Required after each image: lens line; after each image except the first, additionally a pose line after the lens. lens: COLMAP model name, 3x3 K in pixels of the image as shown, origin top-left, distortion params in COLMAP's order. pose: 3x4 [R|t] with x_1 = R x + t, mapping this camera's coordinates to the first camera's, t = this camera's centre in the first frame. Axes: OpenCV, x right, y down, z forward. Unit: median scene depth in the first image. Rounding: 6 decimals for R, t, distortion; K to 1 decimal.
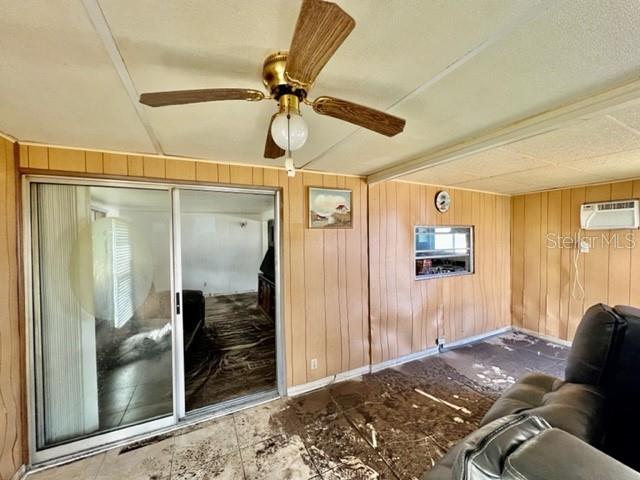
lens RADIAL K [[255.1, 0, 320.1], [0, 255.1, 239.9], [0, 0, 1]] dist [0.000037, 0.000364]
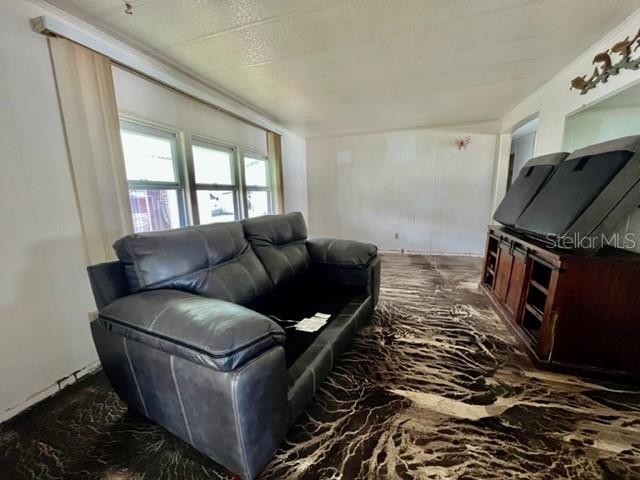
lens RADIAL K [[255.1, 0, 321.9], [0, 255.1, 239.3], [0, 0, 1]] dist [0.000037, 0.000364]
pose [[0.720519, 0.115850, -0.683689, -0.122780], [0.005412, 0.984976, 0.172606, 0.064592], [0.693414, -0.128066, 0.709067, 0.382689]]
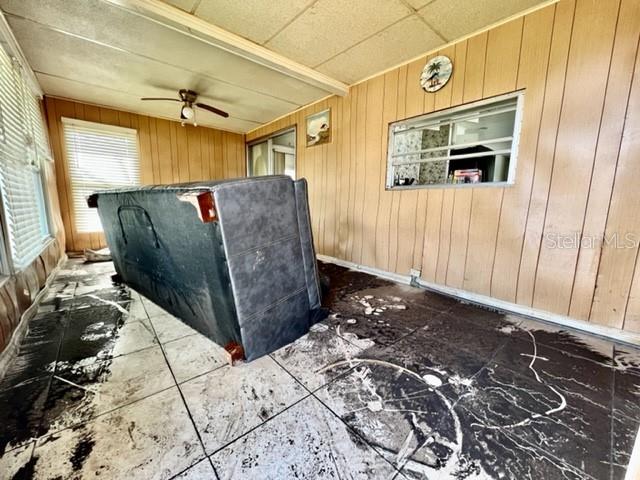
lens RADIAL K [[255.1, 0, 321.3], [0, 255.1, 237.9], [0, 0, 1]] dist [0.000037, 0.000364]
pose [[0.264881, 0.155135, -0.951720, 1.901816], [-0.034236, 0.987864, 0.151499, 0.318778], [0.963673, -0.007546, 0.266978, 0.894545]]
